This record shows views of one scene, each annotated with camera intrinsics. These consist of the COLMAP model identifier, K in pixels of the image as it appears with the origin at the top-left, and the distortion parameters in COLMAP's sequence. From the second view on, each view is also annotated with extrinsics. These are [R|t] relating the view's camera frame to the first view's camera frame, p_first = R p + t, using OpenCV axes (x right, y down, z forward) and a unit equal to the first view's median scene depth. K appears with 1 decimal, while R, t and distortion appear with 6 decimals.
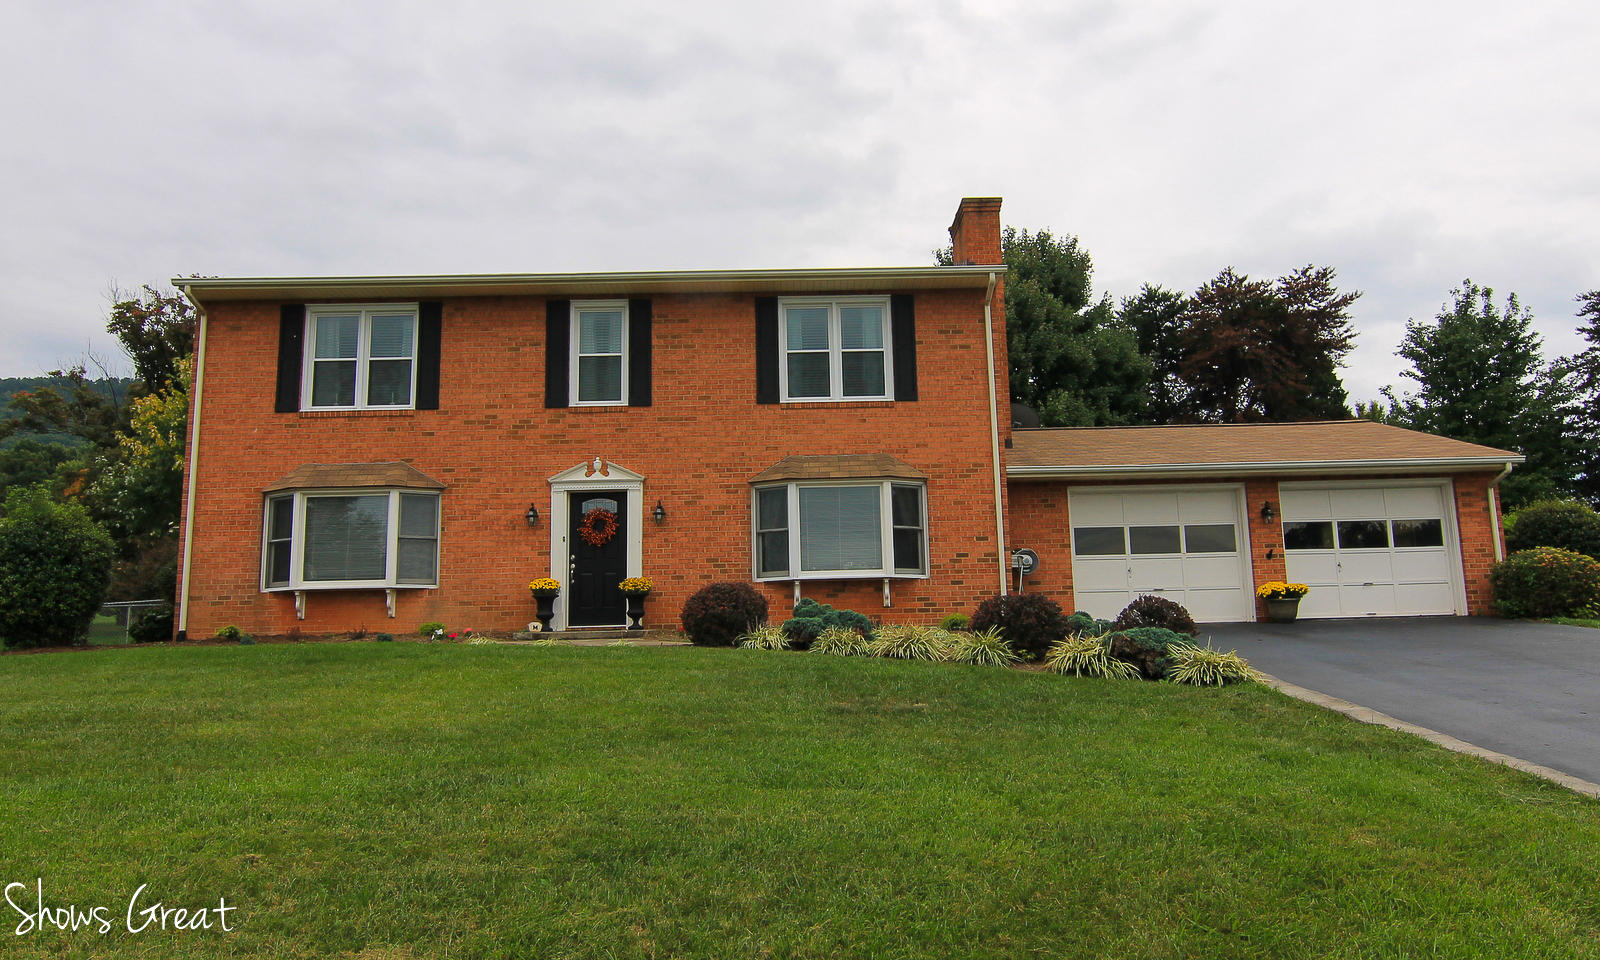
lens RADIAL K [[1110.1, 0, 804.4], [0, 1110.1, 464.1], [0, 0, 1]] dist [0.004523, -0.017424]
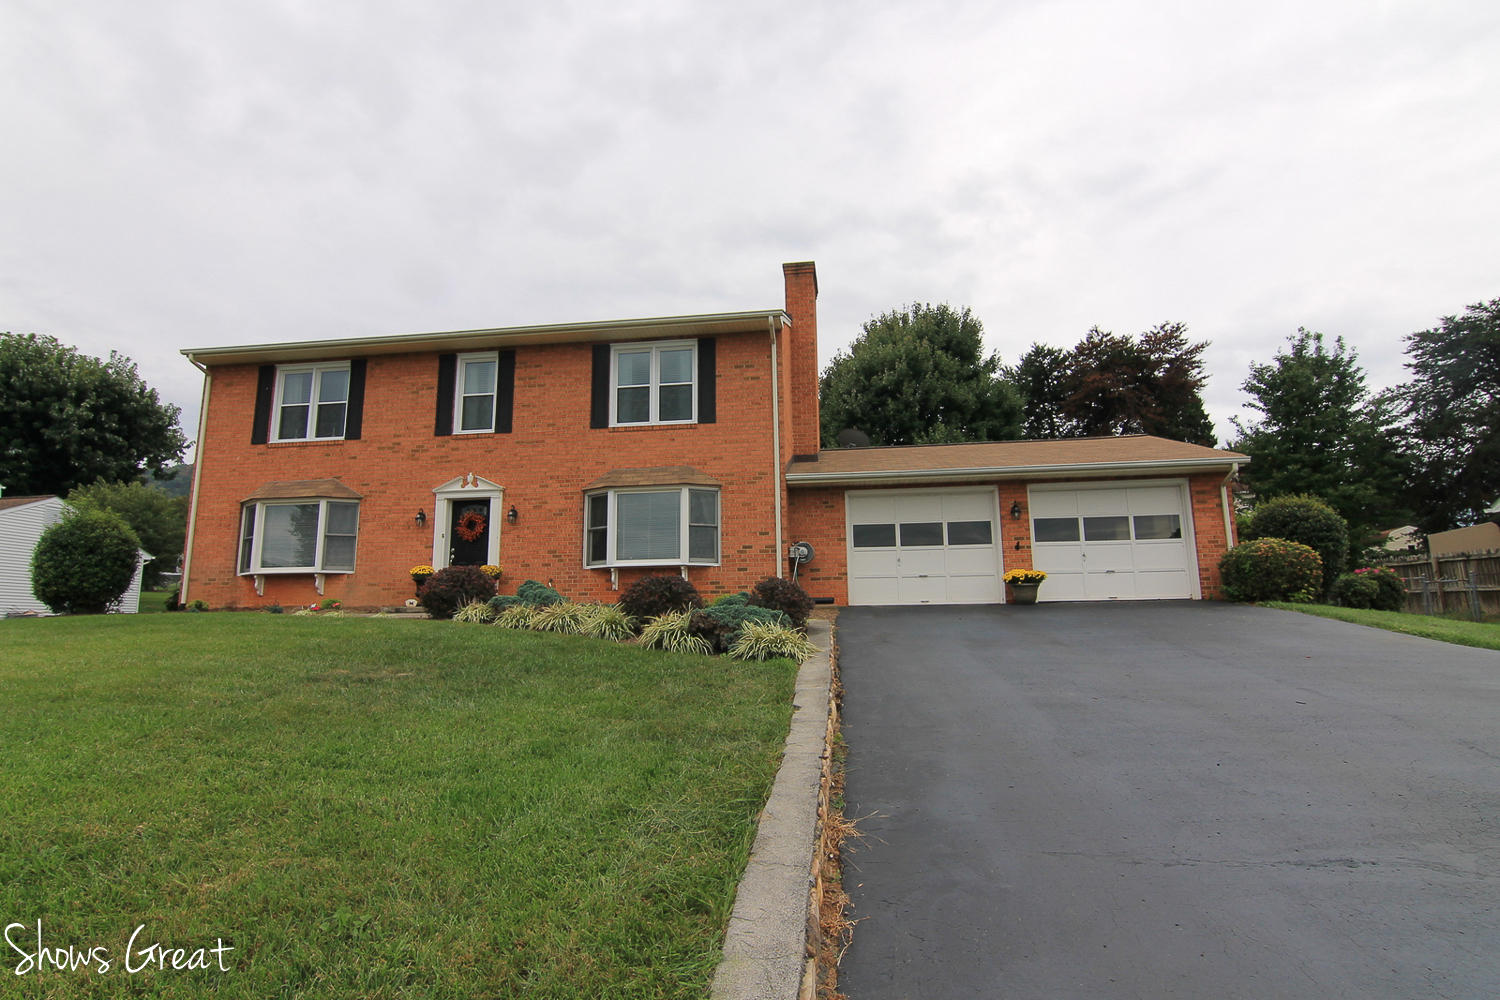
lens RADIAL K [[770.2, 0, 746.8], [0, 770.2, 491.9], [0, 0, 1]] dist [0.001106, -0.016390]
pose [[0.988223, -0.014559, -0.152327, 0.265287], [0.014038, 0.999891, -0.004493, 0.024367], [0.152376, 0.002301, 0.988320, 0.156799]]
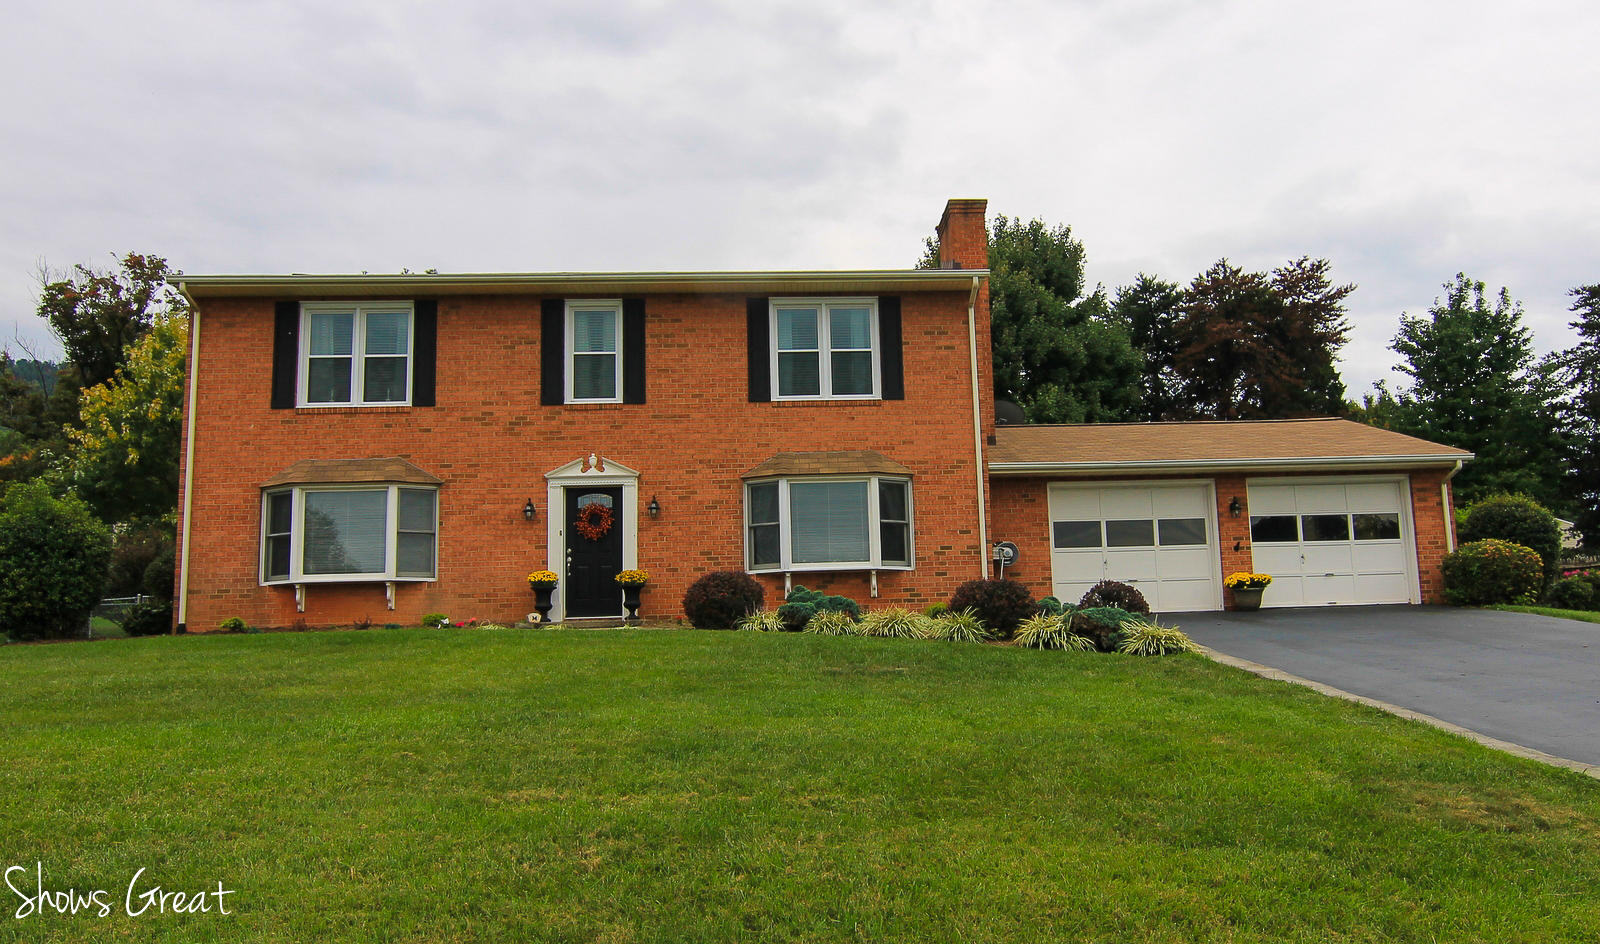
lens RADIAL K [[1214.9, 0, 846.4], [0, 1214.9, 480.8], [0, 0, 1]] dist [0.003628, -0.012522]
pose [[0.998751, 0.000489, 0.049965, -0.008335], [-0.001451, 0.999814, 0.019214, -0.002807], [-0.049946, -0.019262, 0.998566, -0.131803]]
